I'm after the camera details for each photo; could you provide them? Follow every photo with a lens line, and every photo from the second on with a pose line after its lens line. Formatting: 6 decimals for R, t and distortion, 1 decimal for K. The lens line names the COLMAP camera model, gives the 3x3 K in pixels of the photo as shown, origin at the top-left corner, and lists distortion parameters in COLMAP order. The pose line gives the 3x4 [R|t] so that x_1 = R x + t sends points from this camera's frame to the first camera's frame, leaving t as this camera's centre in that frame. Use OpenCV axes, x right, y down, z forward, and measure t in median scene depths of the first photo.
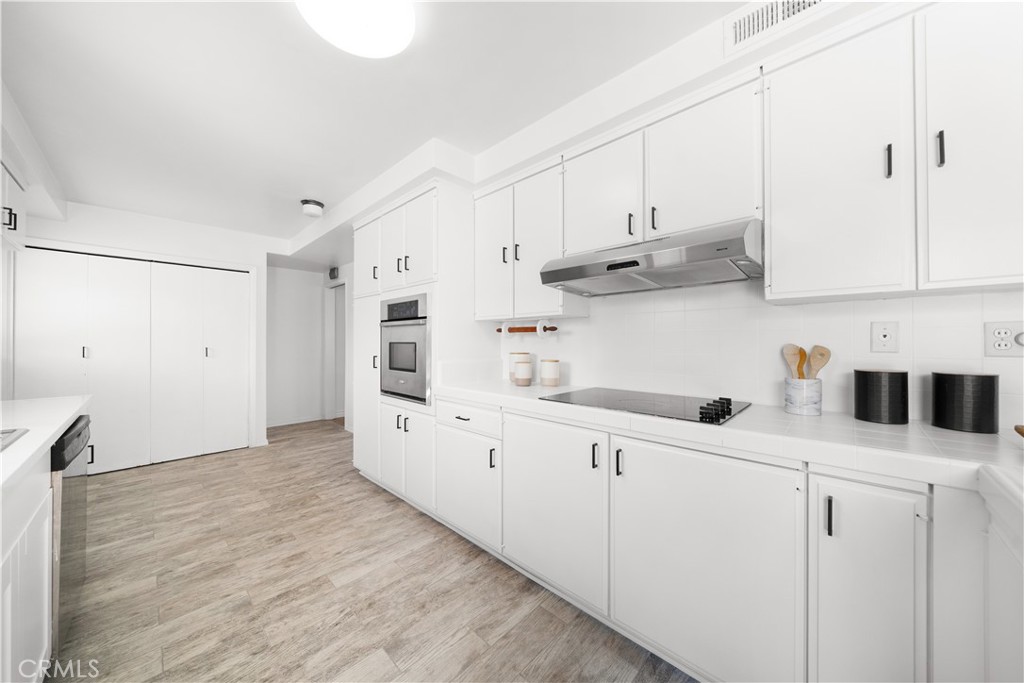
lens RADIAL K [[350.4, 0, 508.9], [0, 350.4, 340.4], [0, 0, 1]] dist [-0.007360, -0.000185]
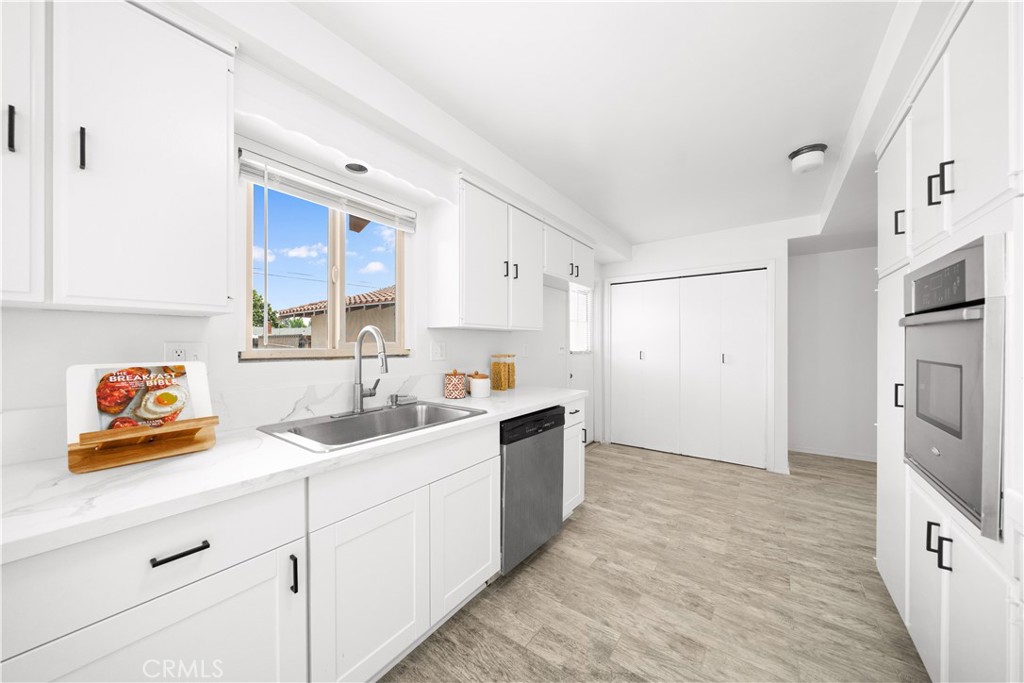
lens RADIAL K [[350.4, 0, 509.6], [0, 350.4, 344.1], [0, 0, 1]] dist [-0.007360, -0.000185]
pose [[0.119455, 0.004082, -0.992831, 0.062276], [0.004668, 0.999978, 0.004673, -0.021480], [0.992829, -0.005192, 0.119433, 0.401097]]
